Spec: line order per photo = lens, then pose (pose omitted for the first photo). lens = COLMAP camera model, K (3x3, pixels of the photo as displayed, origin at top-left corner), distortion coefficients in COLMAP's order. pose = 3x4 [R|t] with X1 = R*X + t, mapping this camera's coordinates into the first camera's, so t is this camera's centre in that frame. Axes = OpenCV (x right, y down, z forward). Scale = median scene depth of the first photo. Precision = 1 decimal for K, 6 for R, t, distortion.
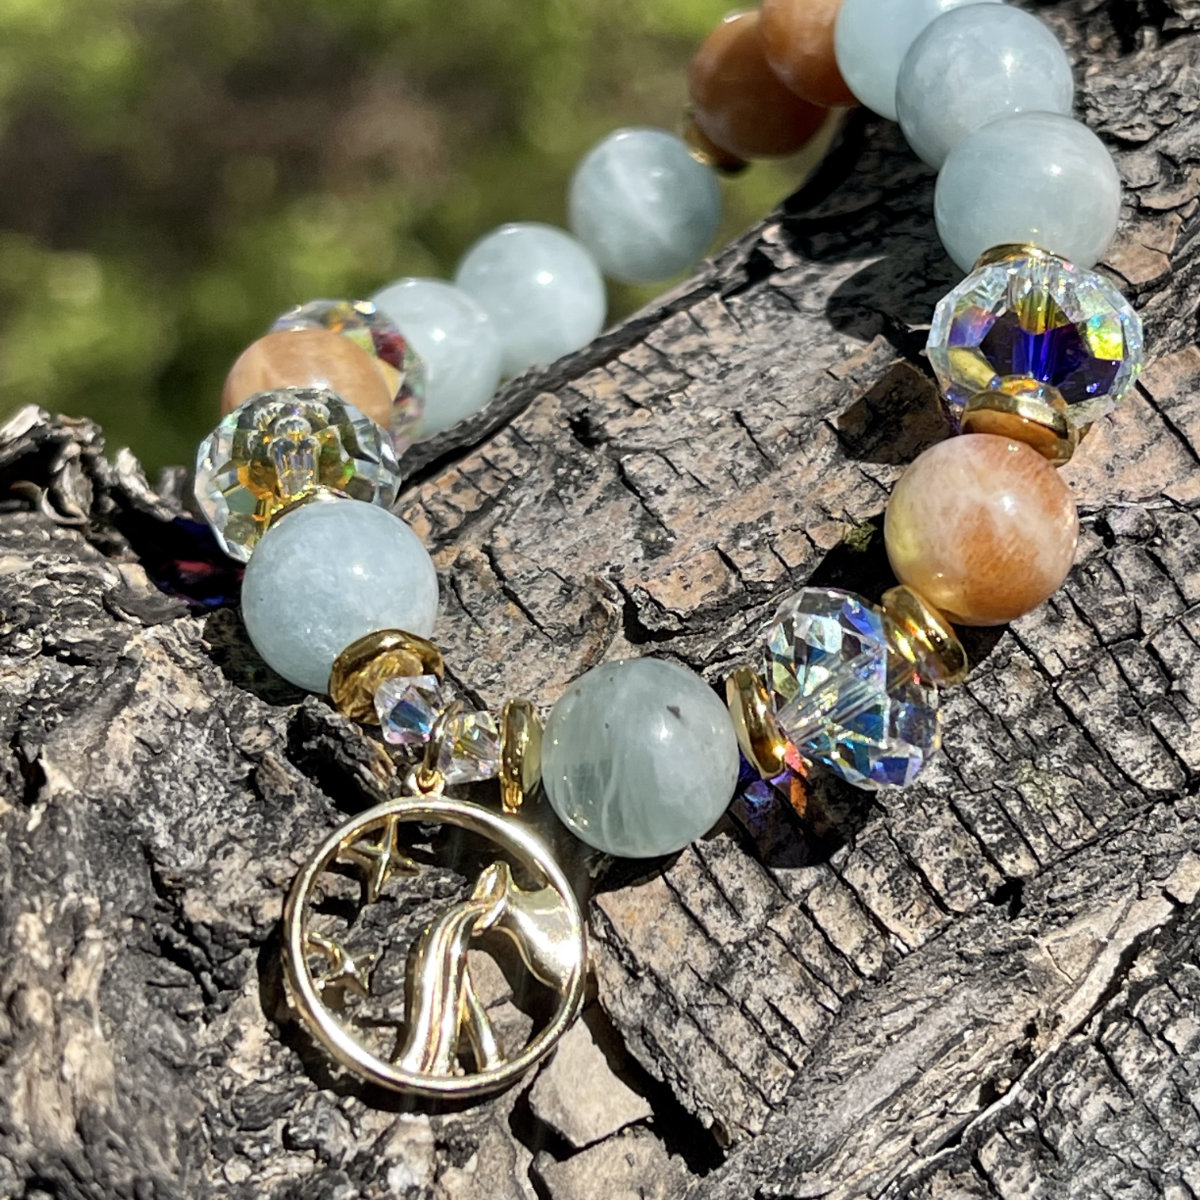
lens RADIAL K [[3168.0, 0, 648.4], [0, 3168.0, 573.7], [0, 0, 1]] dist [0.125154, 0.000000]
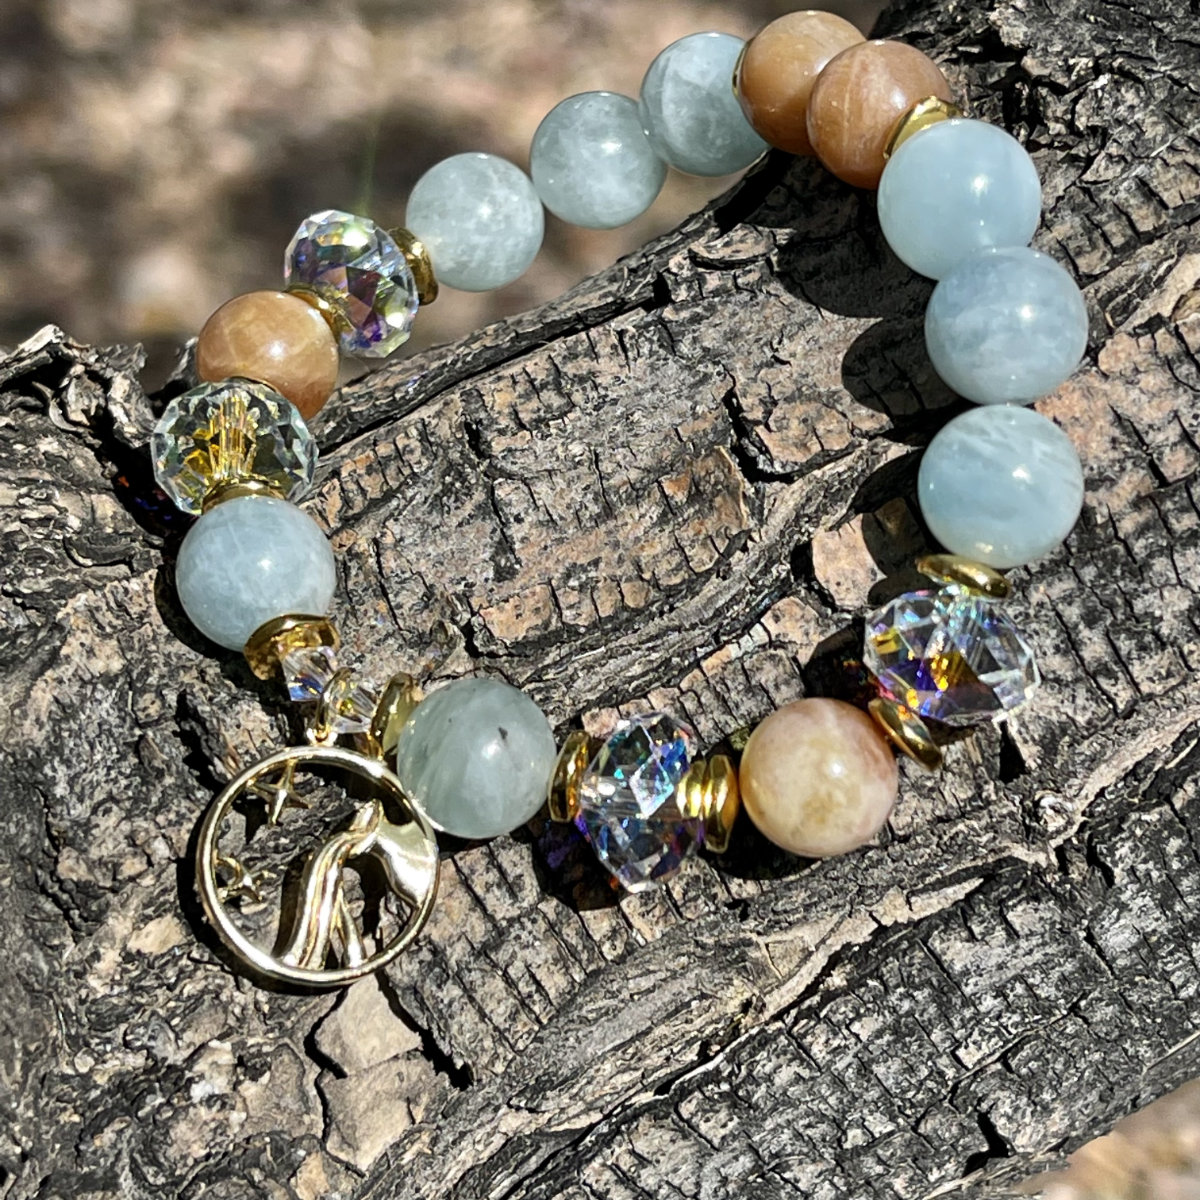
lens RADIAL K [[3168.0, 0, 648.8], [0, 3168.0, 583.5], [0, 0, 1]] dist [0.125154, 0.000000]
pose [[0.984339, 0.139890, -0.107276, 0.193554], [-0.109476, 0.962038, 0.249995, -0.323050], [0.138176, -0.234335, 0.962286, -0.161474]]
